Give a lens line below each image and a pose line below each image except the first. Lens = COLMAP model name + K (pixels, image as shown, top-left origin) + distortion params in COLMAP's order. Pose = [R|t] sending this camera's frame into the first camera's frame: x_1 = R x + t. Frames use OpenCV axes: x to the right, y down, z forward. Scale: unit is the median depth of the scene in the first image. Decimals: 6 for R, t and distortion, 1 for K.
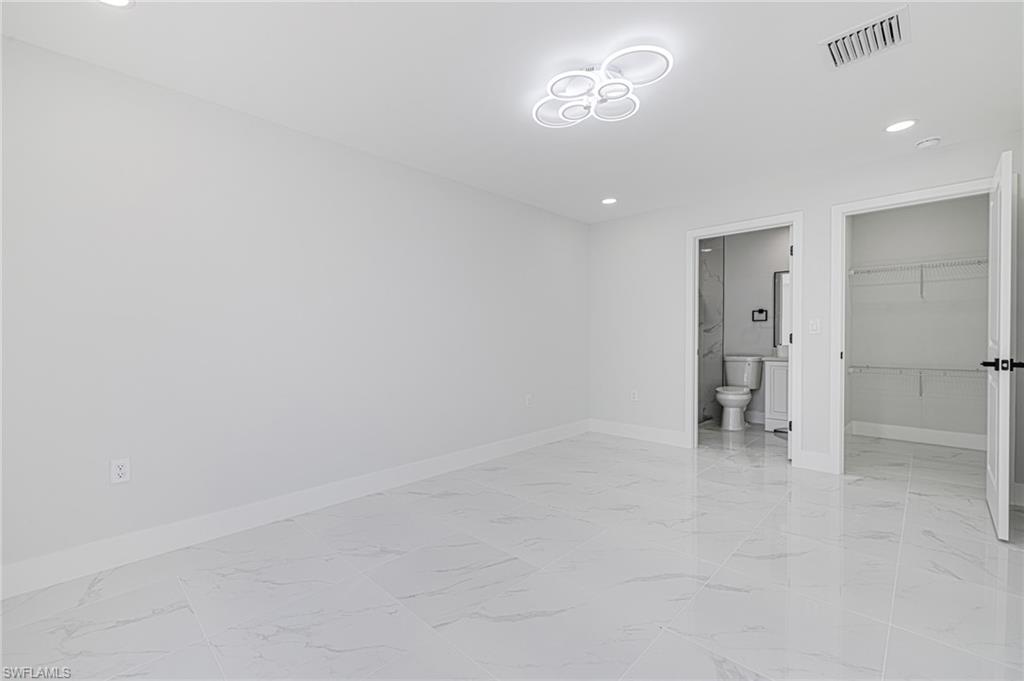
lens RADIAL K [[434.6, 0, 512.0], [0, 434.6, 337.0], [0, 0, 1]] dist [0.003083, -0.000216]
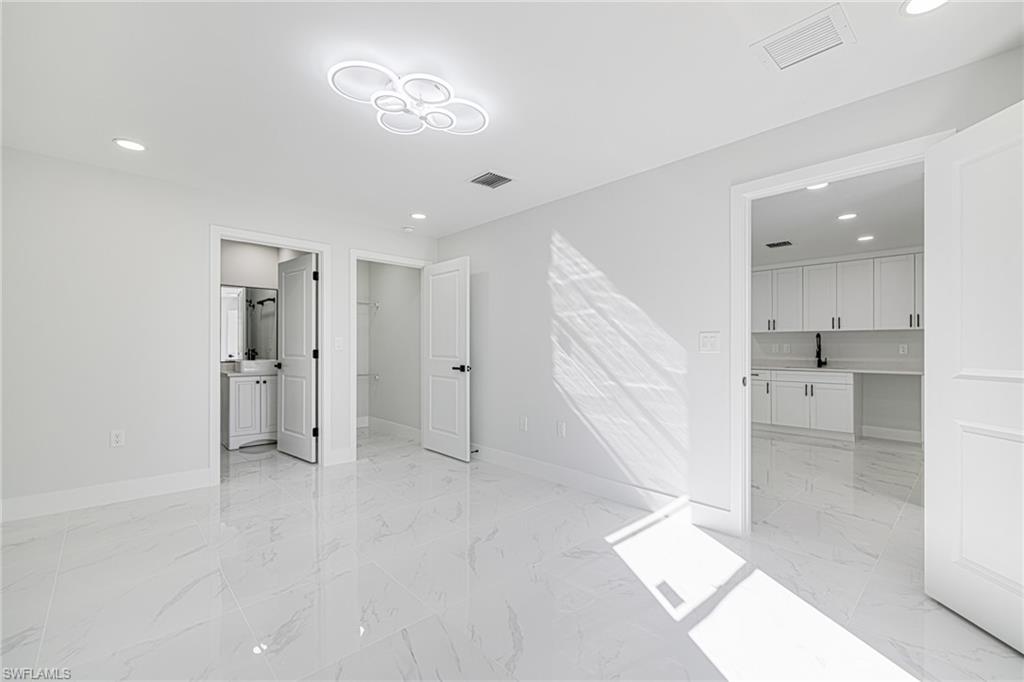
lens RADIAL K [[434.6, 0, 510.8], [0, 434.6, 338.6], [0, 0, 1]] dist [0.003083, -0.000216]
pose [[0.041492, 0.040043, 0.998336, -0.503051], [-0.007716, 0.999180, -0.039756, 0.005546], [-0.999109, -0.006054, 0.041767, 0.491262]]
